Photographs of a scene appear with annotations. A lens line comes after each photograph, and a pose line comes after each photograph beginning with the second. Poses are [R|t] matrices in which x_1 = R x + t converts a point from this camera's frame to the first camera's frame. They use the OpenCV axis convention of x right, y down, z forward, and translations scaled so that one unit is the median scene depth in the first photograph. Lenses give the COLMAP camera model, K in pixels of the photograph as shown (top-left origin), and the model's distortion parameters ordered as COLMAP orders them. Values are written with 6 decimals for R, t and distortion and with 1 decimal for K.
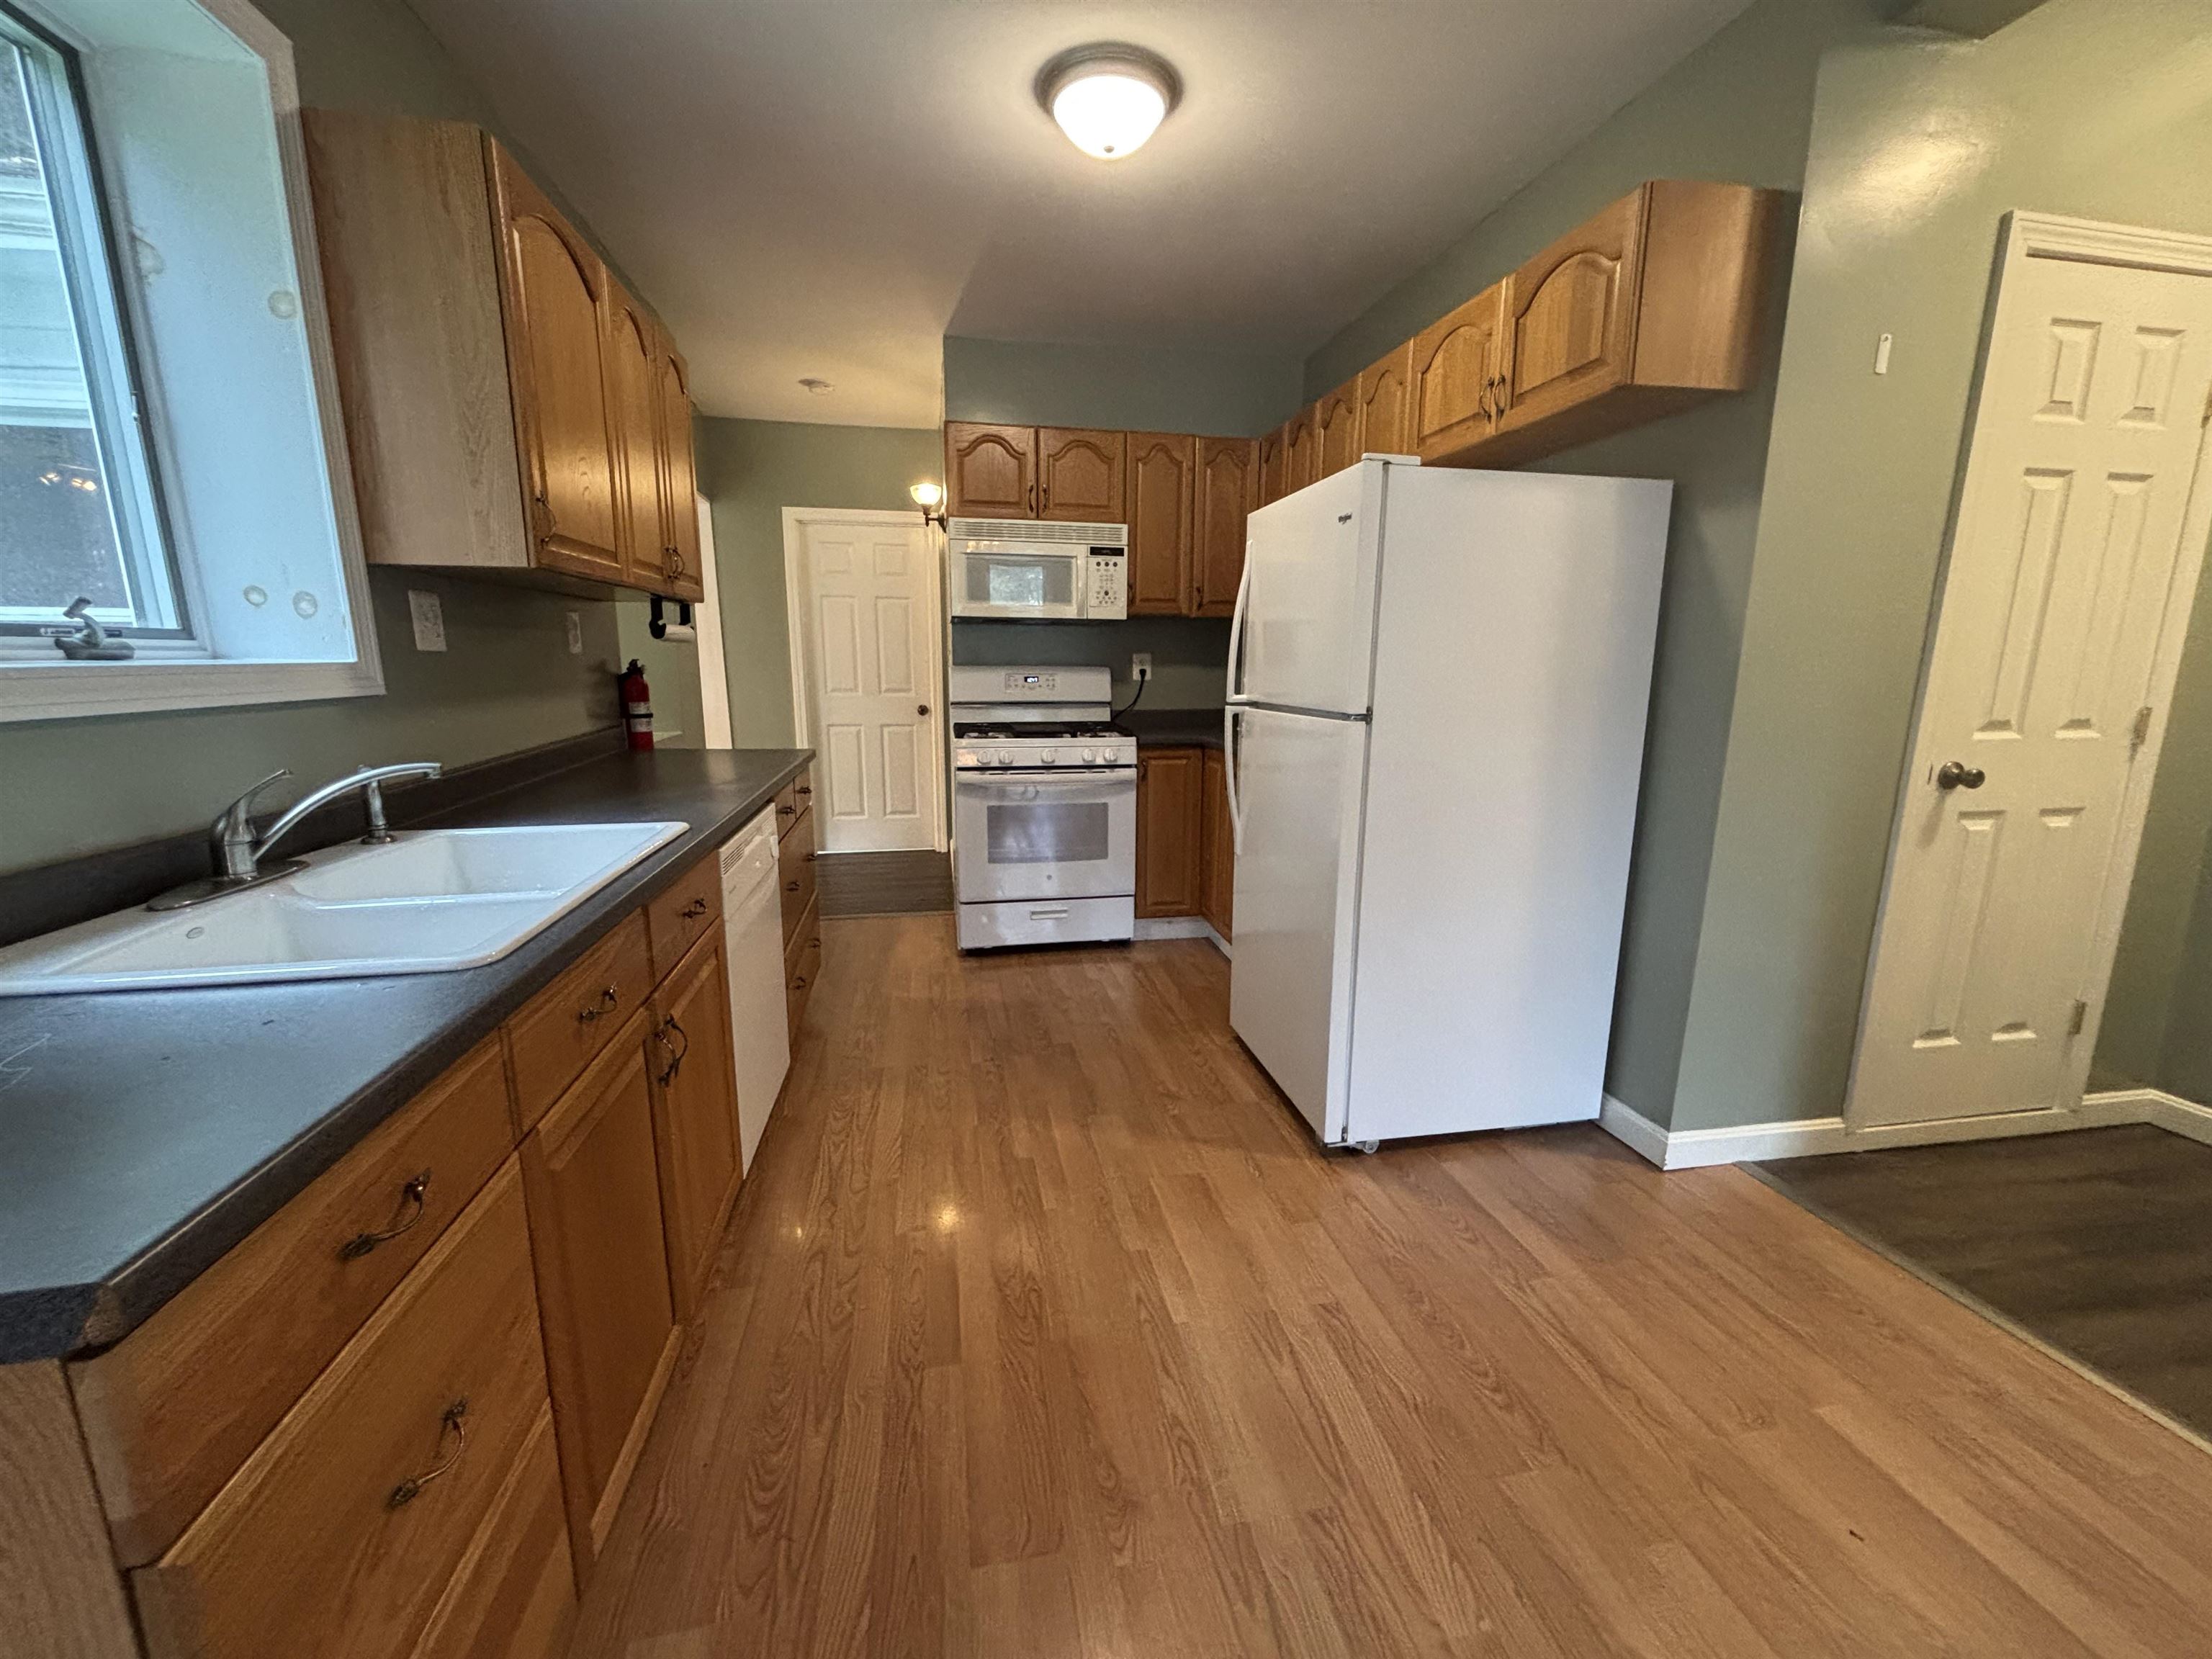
lens RADIAL K [[889.9, 0, 1104.5], [0, 889.9, 830.7], [0, 0, 1]] dist [0.001464, 0.000100]
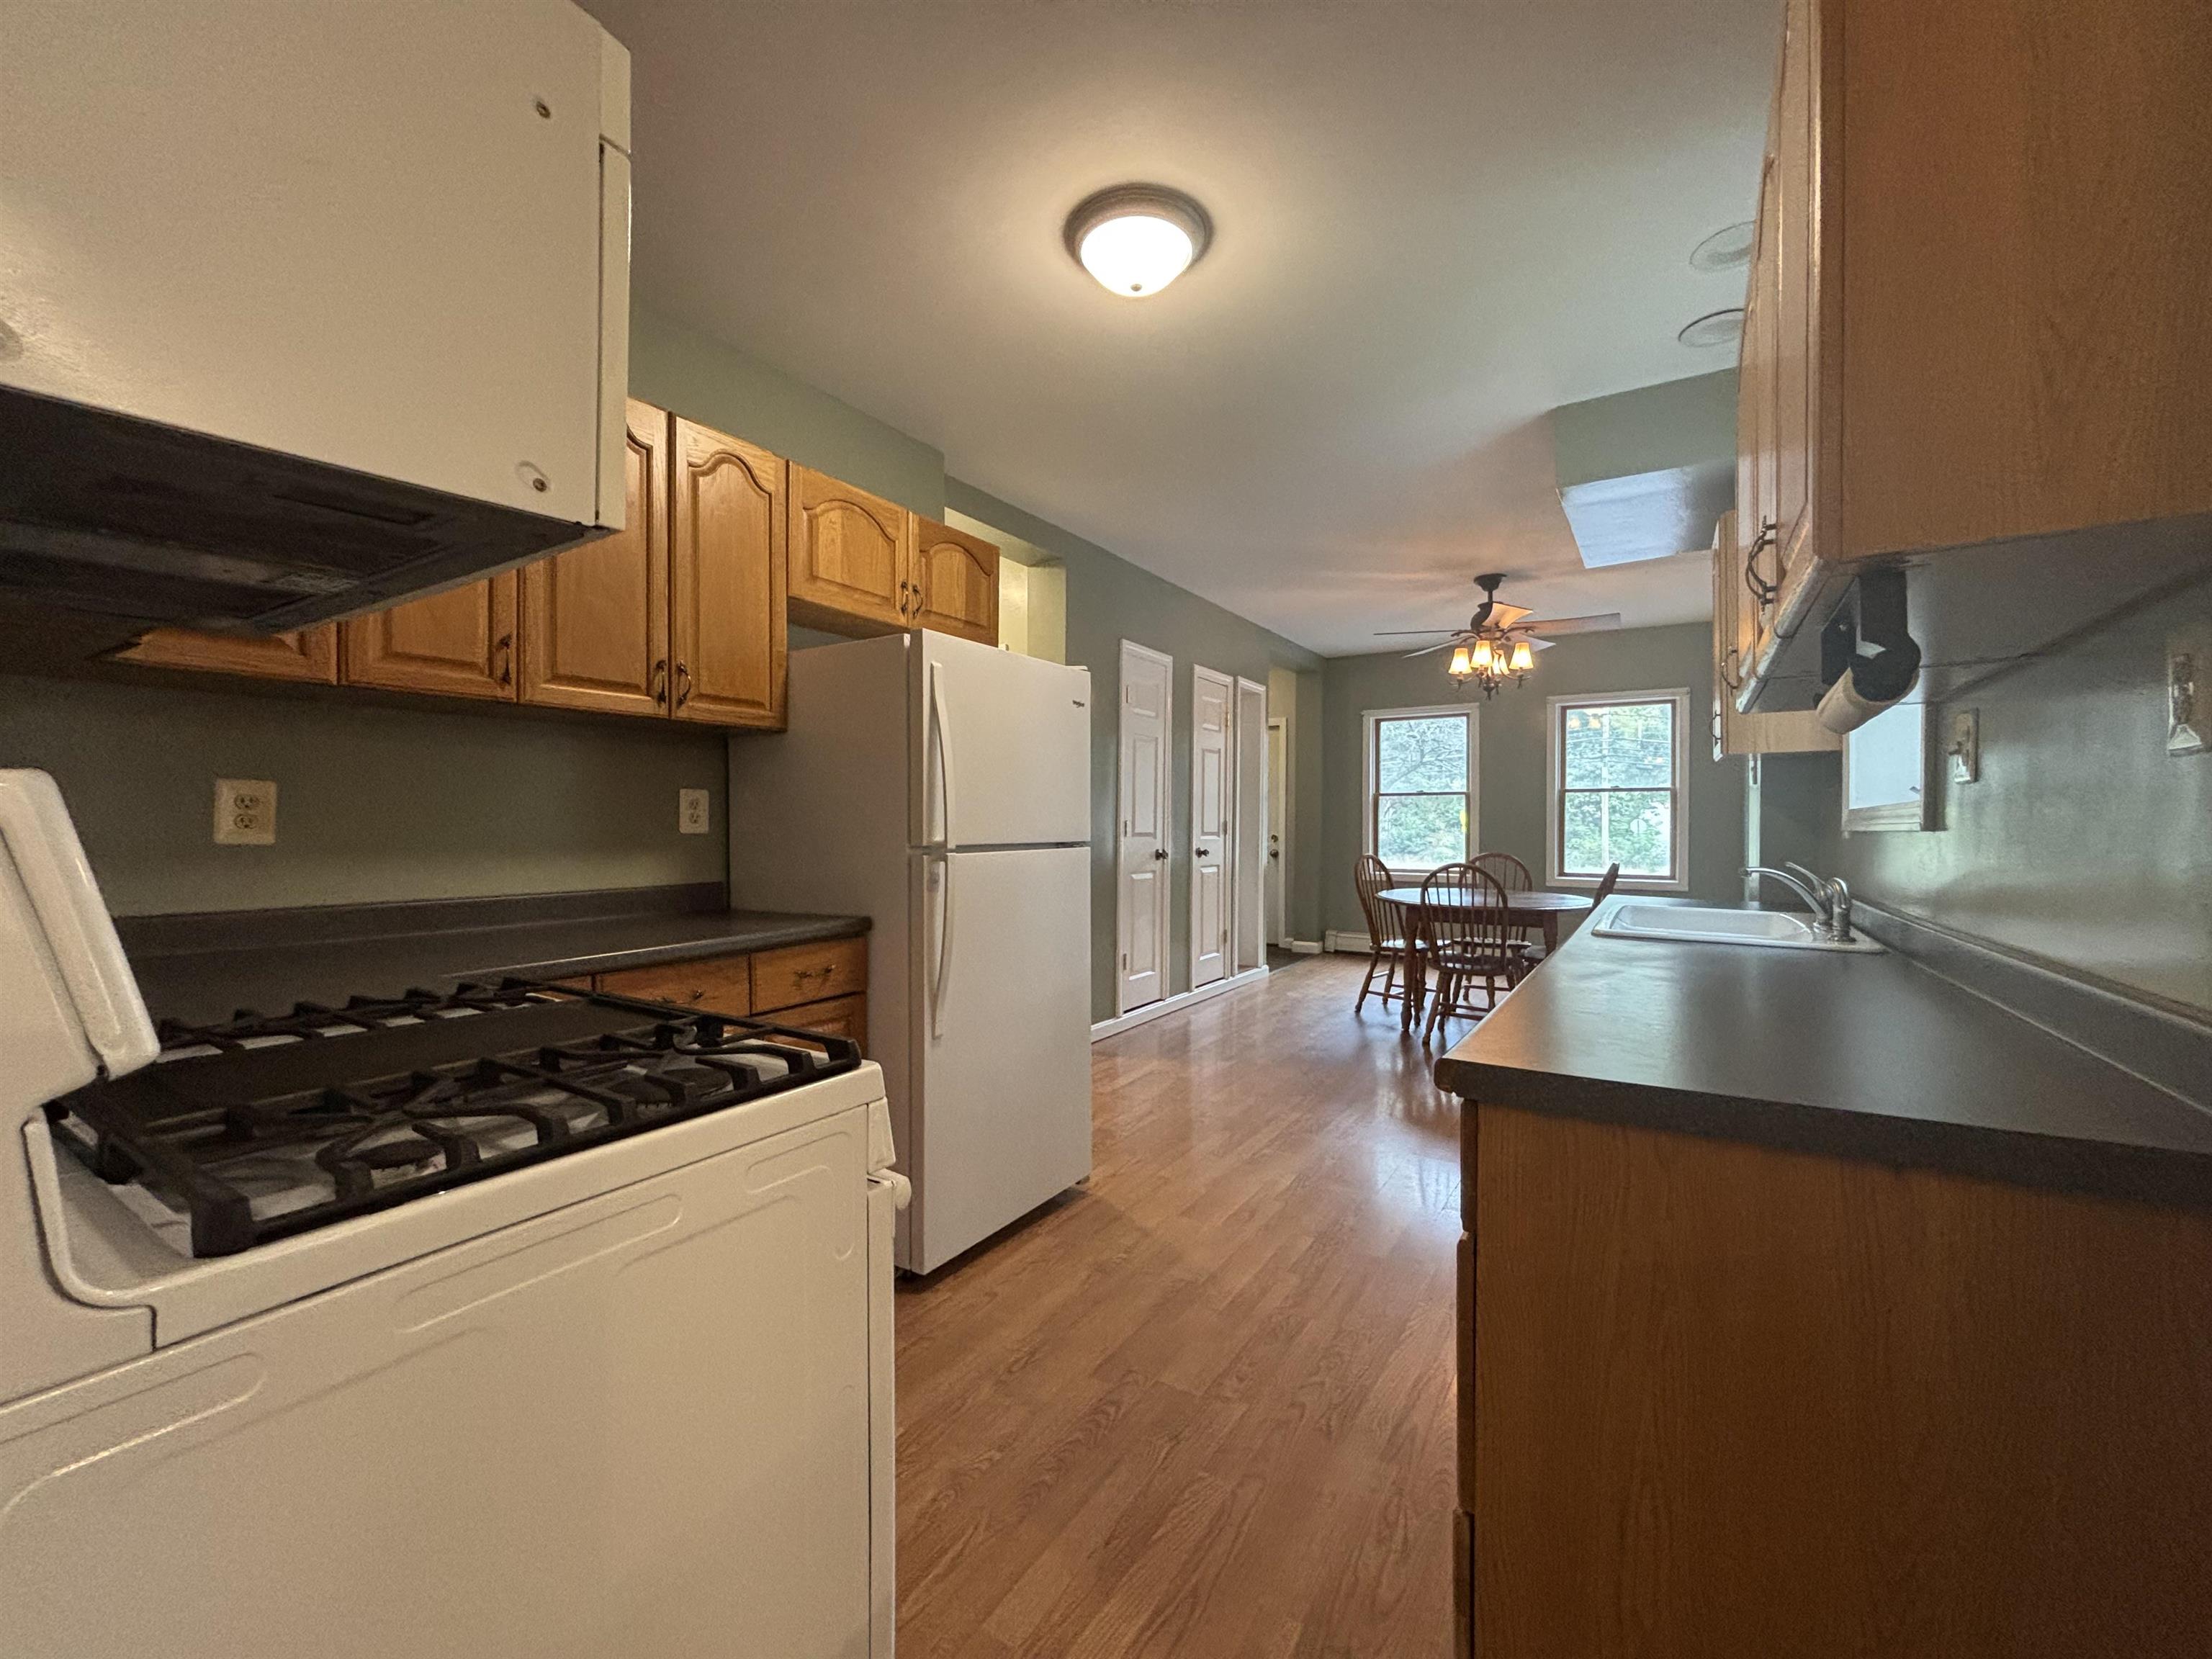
lens RADIAL K [[889.9, 0, 1103.4], [0, 889.9, 831.3], [0, 0, 1]] dist [0.001464, 0.000100]
pose [[-0.733143, -0.013422, 0.679942, -0.585149], [0.121290, 0.981195, 0.150149, -0.301469], [-0.669171, 0.192551, -0.717728, 1.681870]]
